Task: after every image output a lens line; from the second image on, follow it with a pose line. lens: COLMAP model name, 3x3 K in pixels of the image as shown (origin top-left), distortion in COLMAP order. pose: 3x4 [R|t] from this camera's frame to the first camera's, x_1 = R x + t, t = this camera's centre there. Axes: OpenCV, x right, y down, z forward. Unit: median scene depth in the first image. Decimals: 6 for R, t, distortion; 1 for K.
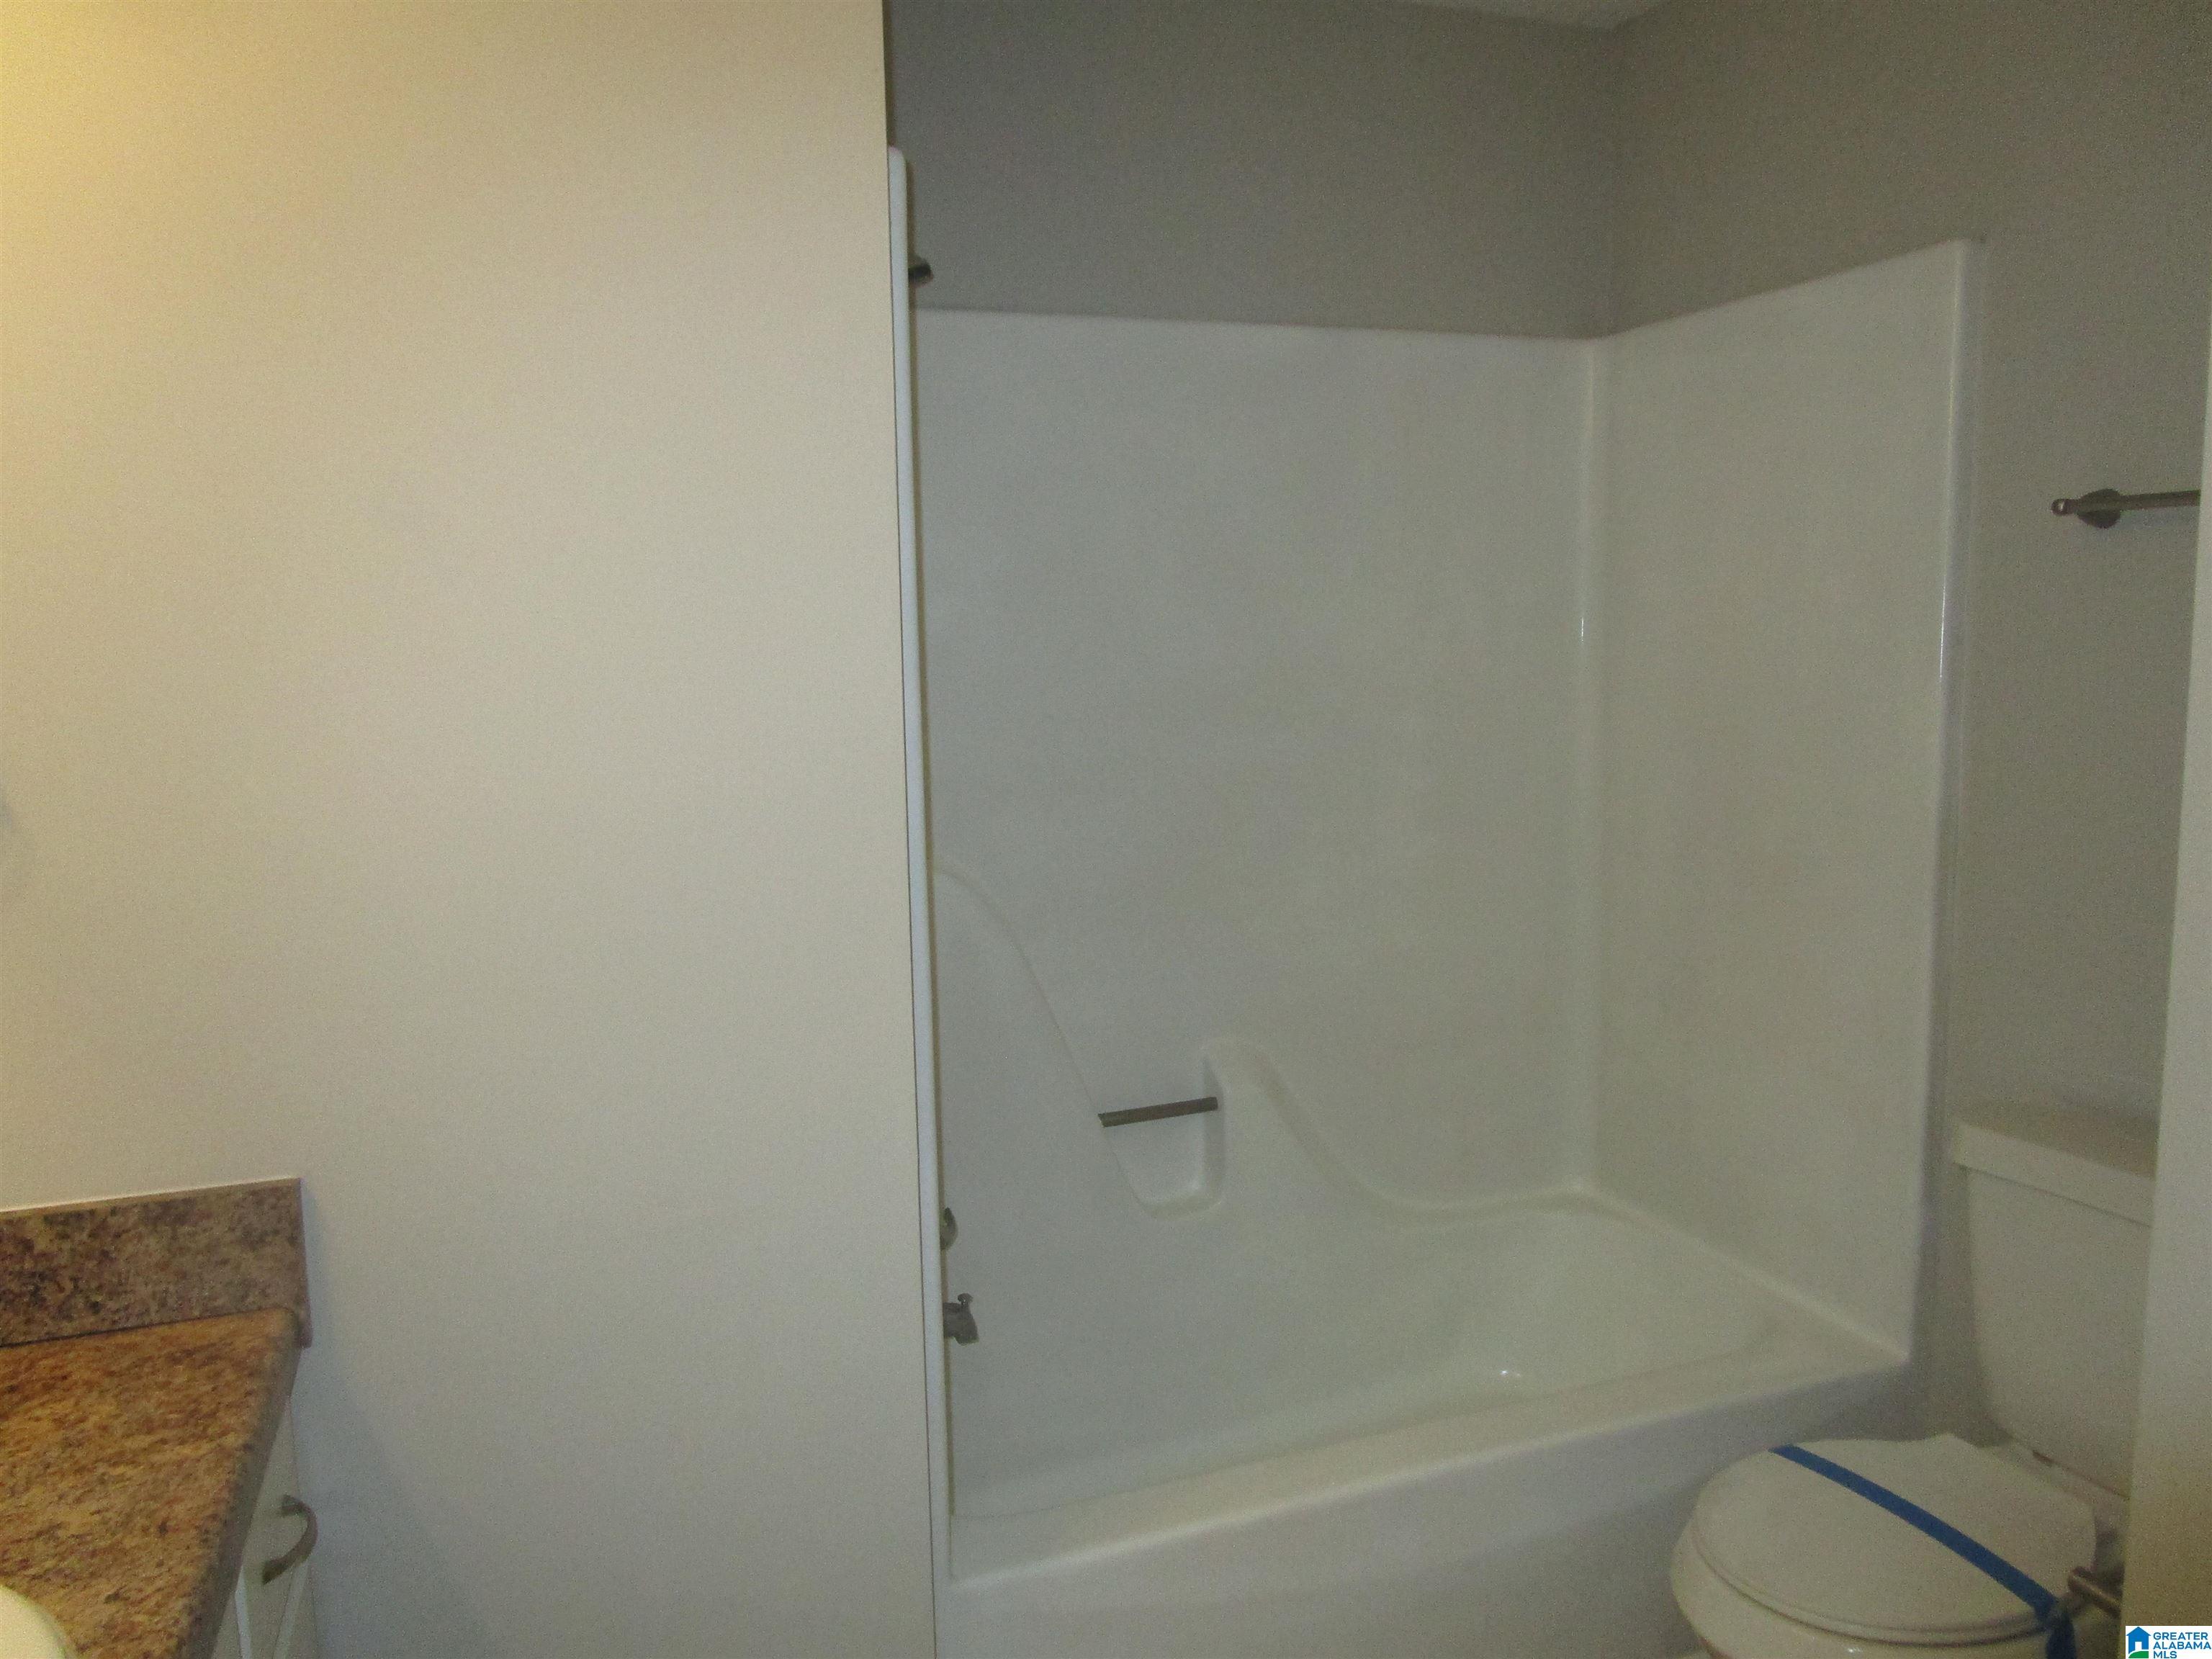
lens RADIAL K [[1597.1, 0, 1108.6], [0, 1597.1, 830.2], [0, 0, 1]] dist [-0.023463, 0.002137]
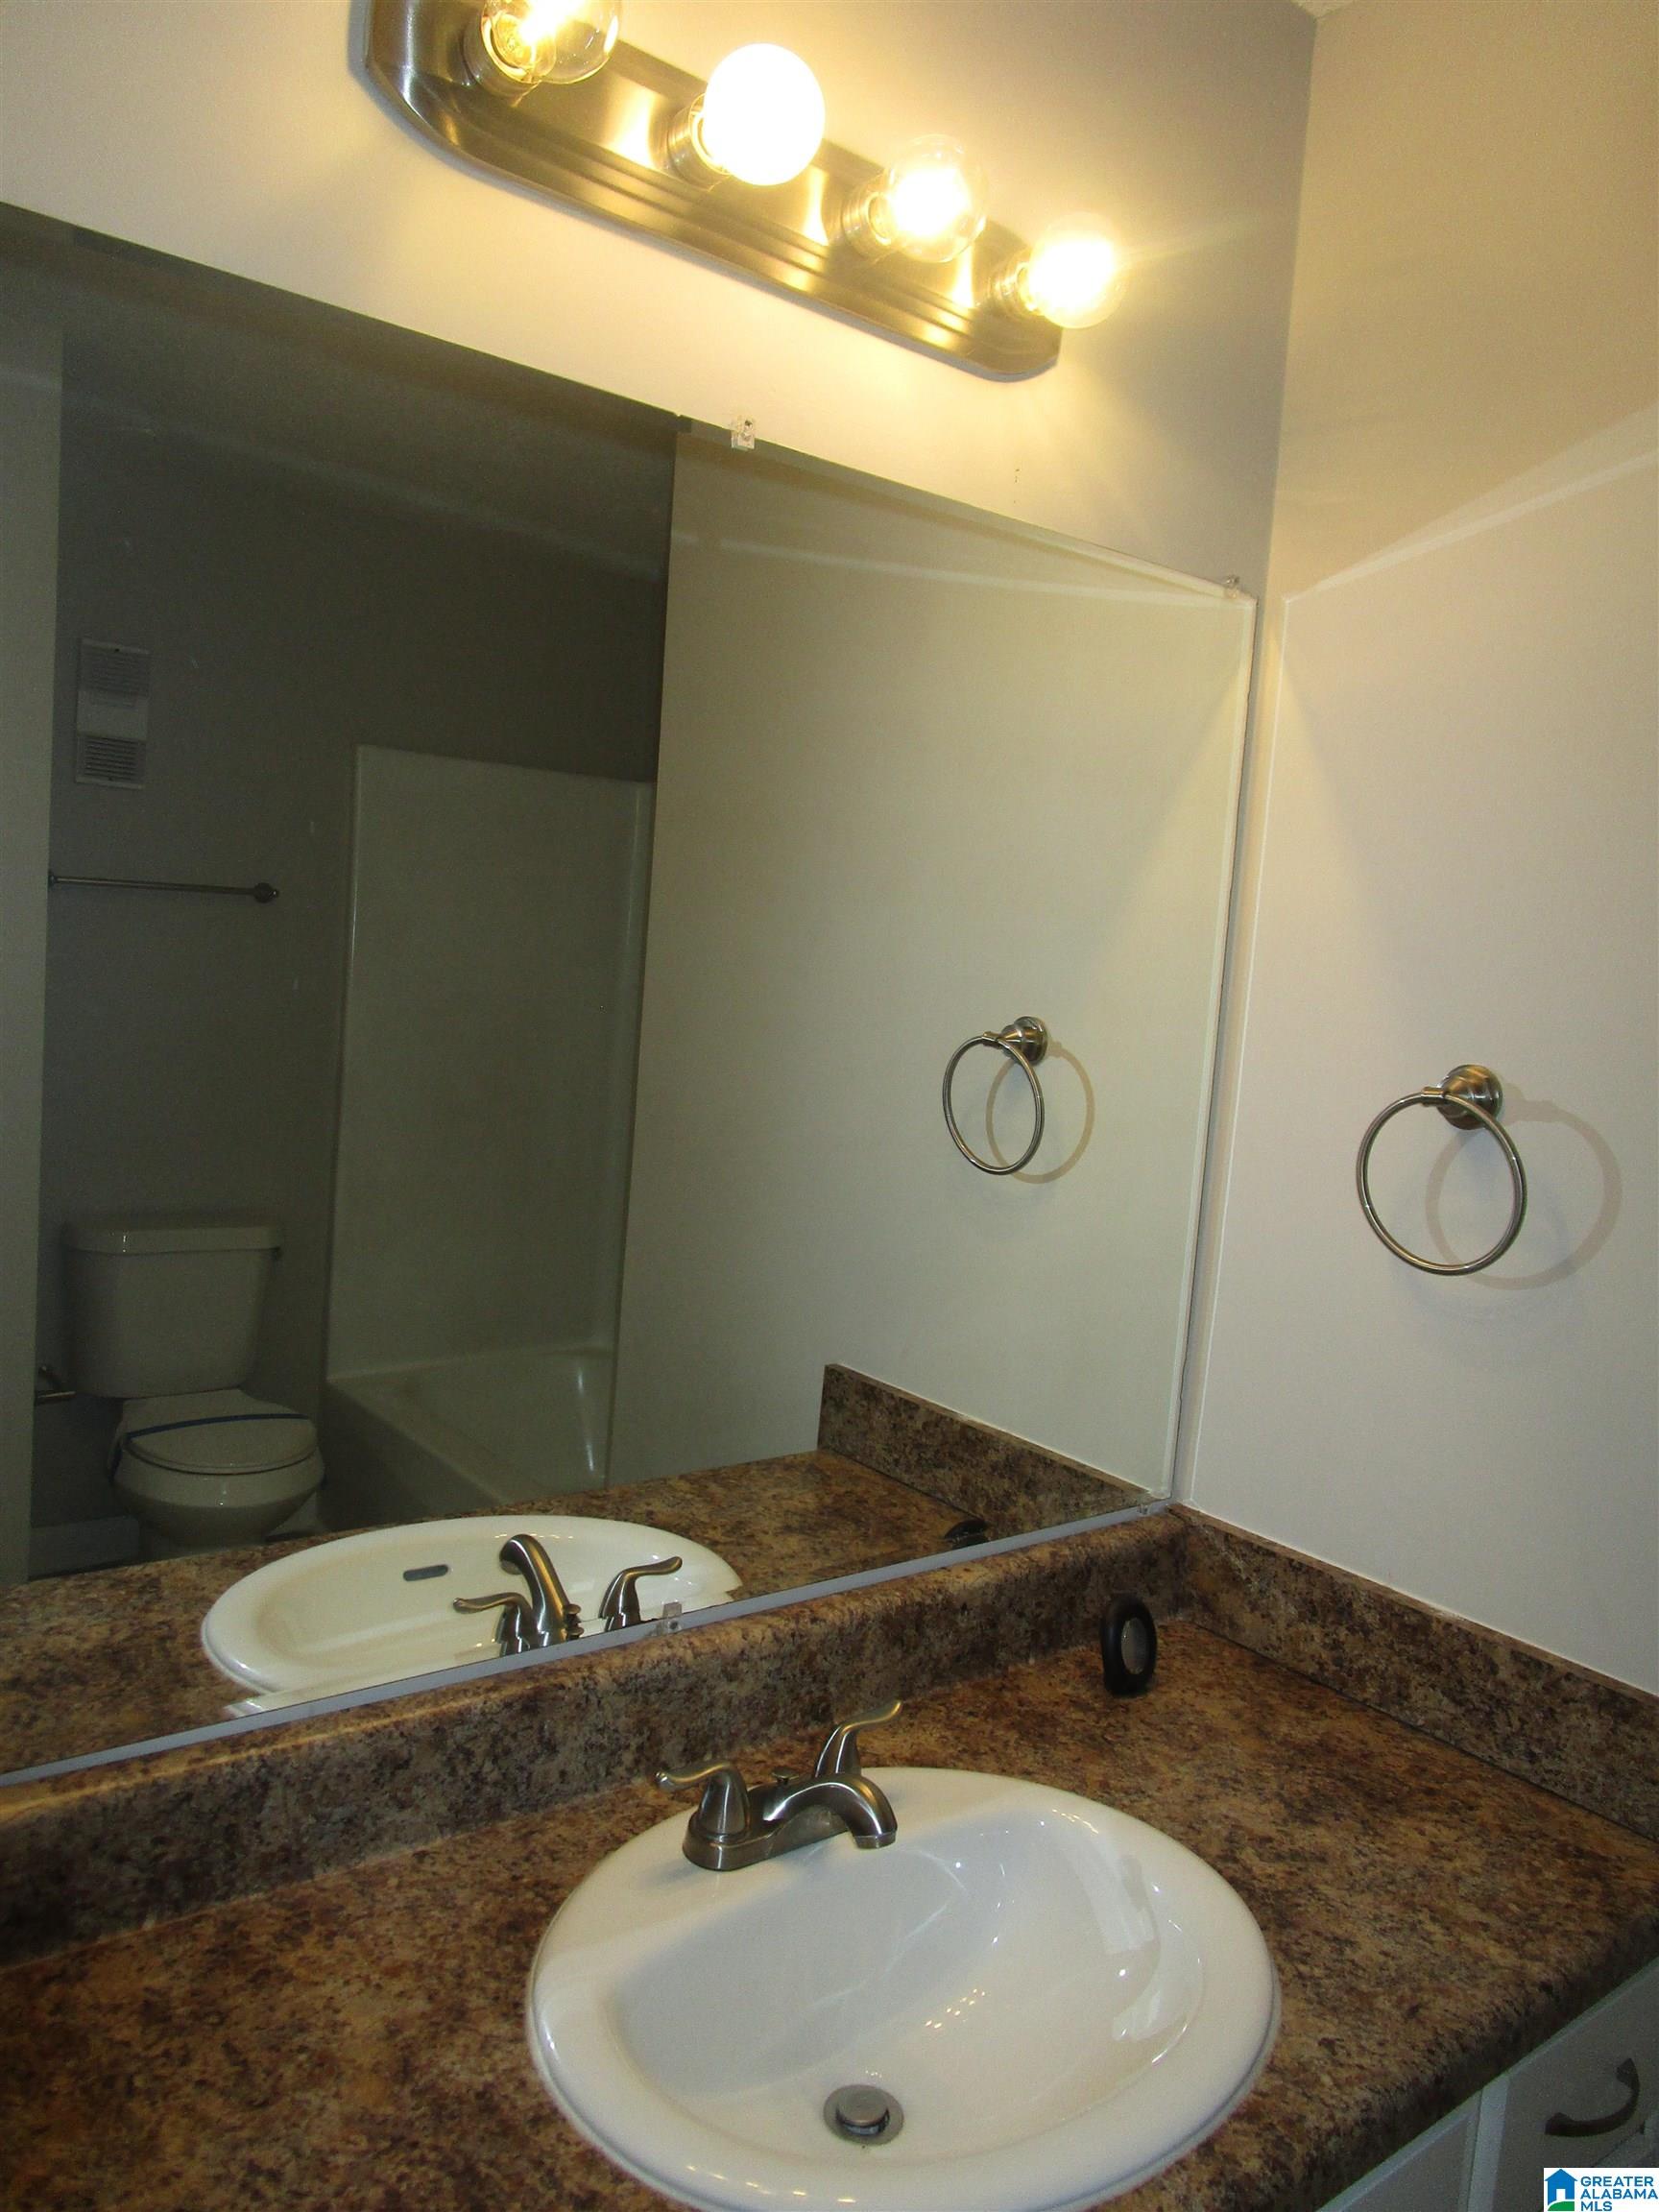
lens RADIAL K [[1597.1, 0, 833.9], [0, 1597.1, 1095.4], [0, 0, 1]] dist [-0.023463, 0.002137]
pose [[0.283860, 0.132924, -0.949608, 0.153817], [-0.183676, 0.979543, 0.082209, -0.127078], [0.941109, 0.151084, 0.302468, 0.233141]]
